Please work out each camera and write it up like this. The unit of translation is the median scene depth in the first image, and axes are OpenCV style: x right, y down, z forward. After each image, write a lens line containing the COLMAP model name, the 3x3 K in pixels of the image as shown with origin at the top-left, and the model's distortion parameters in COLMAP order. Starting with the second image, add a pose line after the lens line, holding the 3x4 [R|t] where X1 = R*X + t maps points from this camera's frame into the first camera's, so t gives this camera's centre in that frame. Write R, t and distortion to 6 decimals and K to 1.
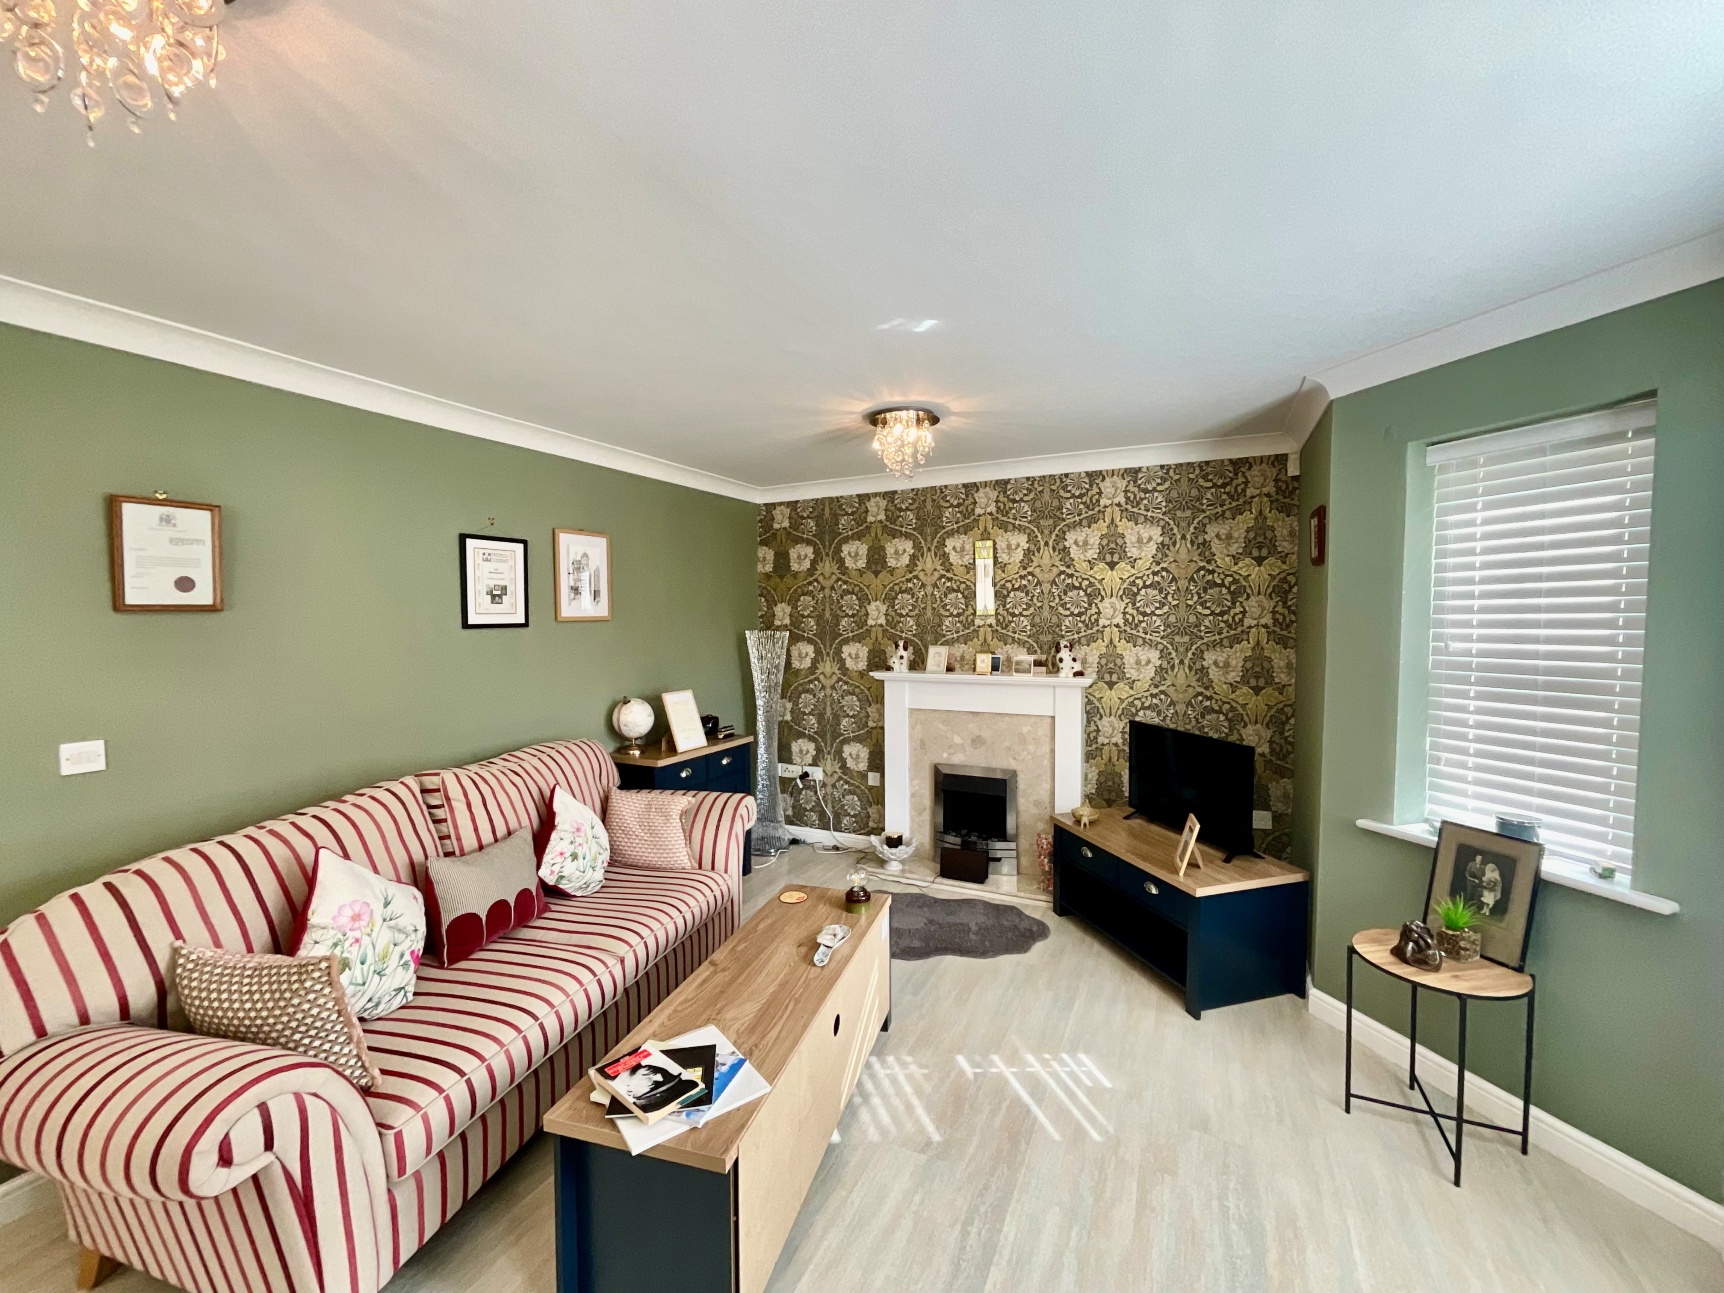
lens RADIAL K [[698.5, 0, 864.1], [0, 698.5, 646.2], [0, 0, 1]] dist [0.000710, 0.000056]
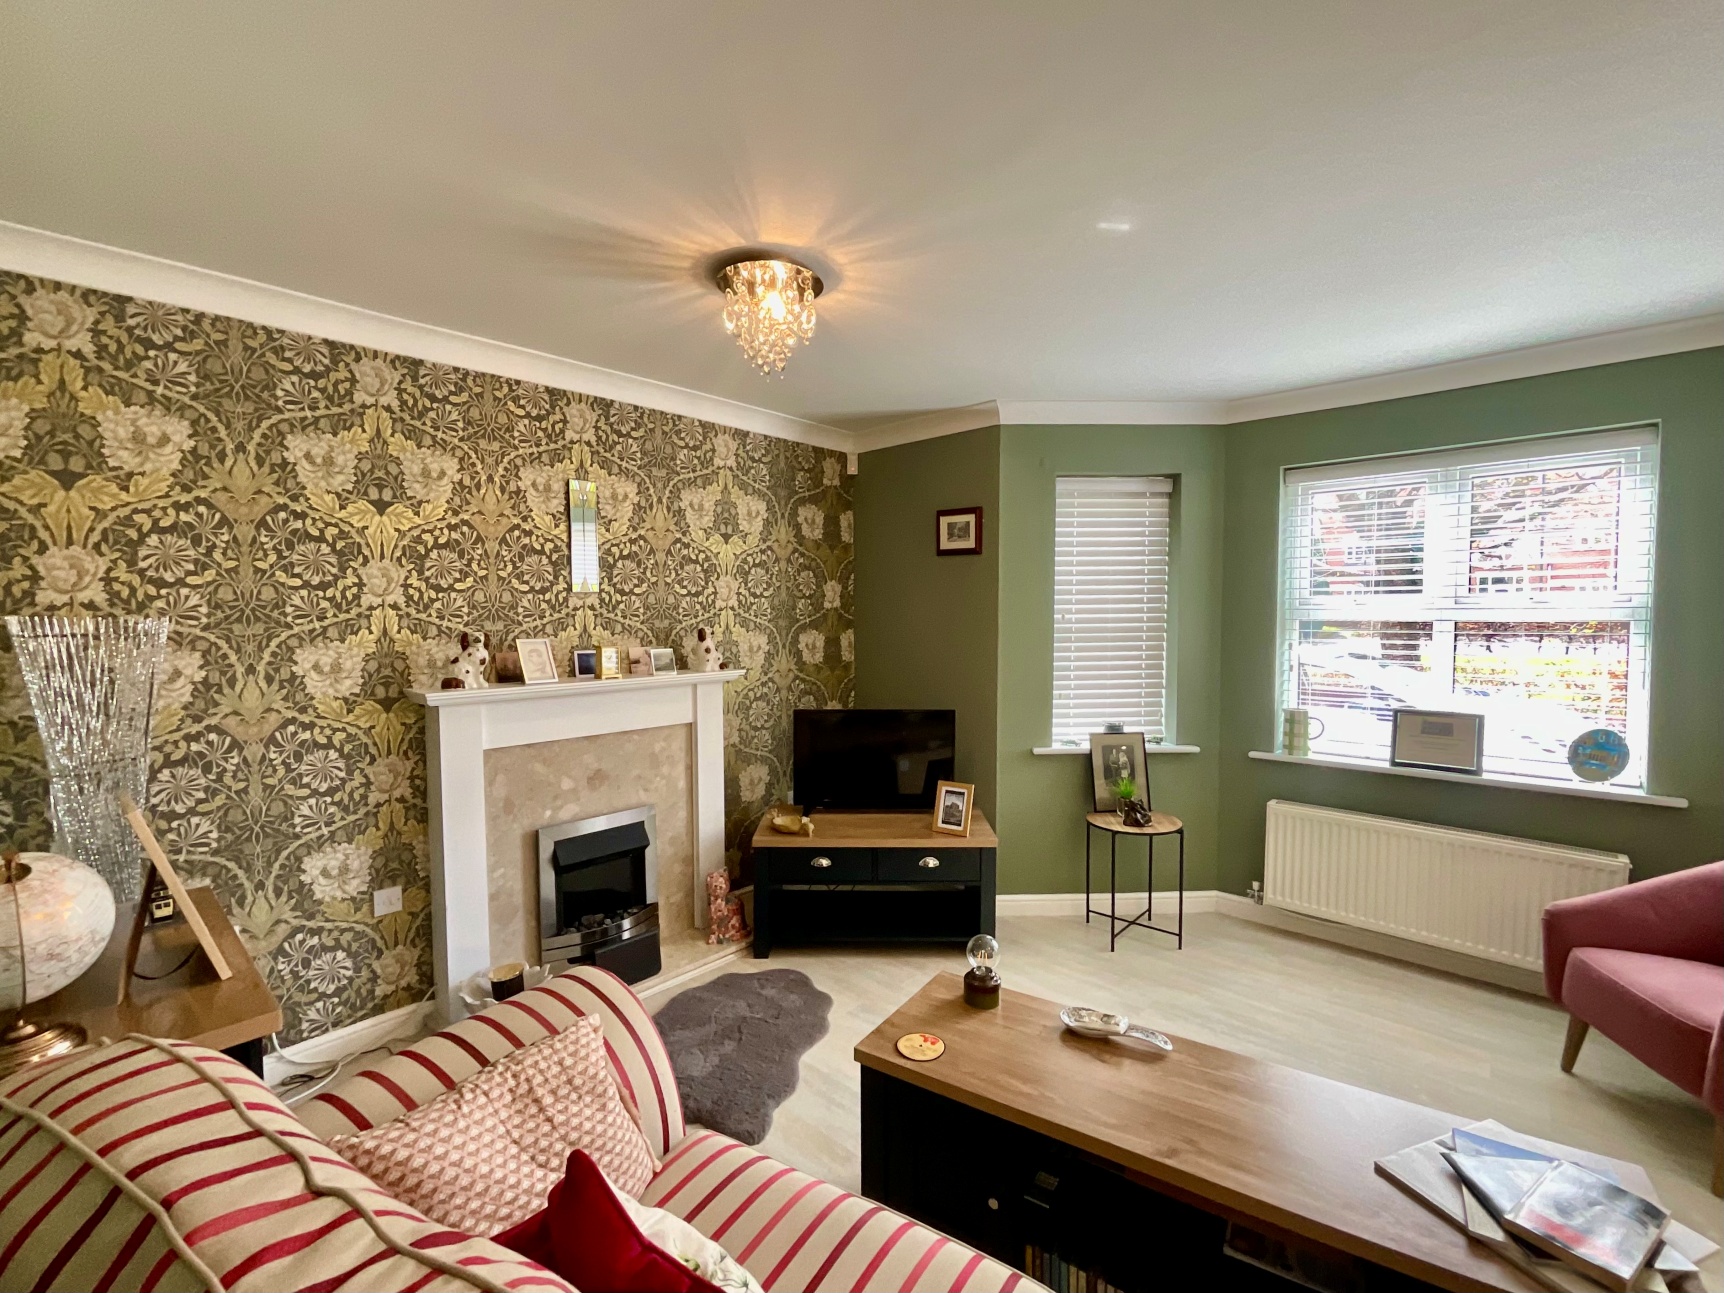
lens RADIAL K [[751.2, 0, 862.3], [0, 751.2, 649.6], [0, 0, 1]] dist [-0.004798, 0.007270]
pose [[0.291340, -0.038955, 0.955826, -0.475718], [0.044842, 0.998628, 0.027031, 0.003840], [-0.955568, 0.034986, 0.292688, 0.566334]]
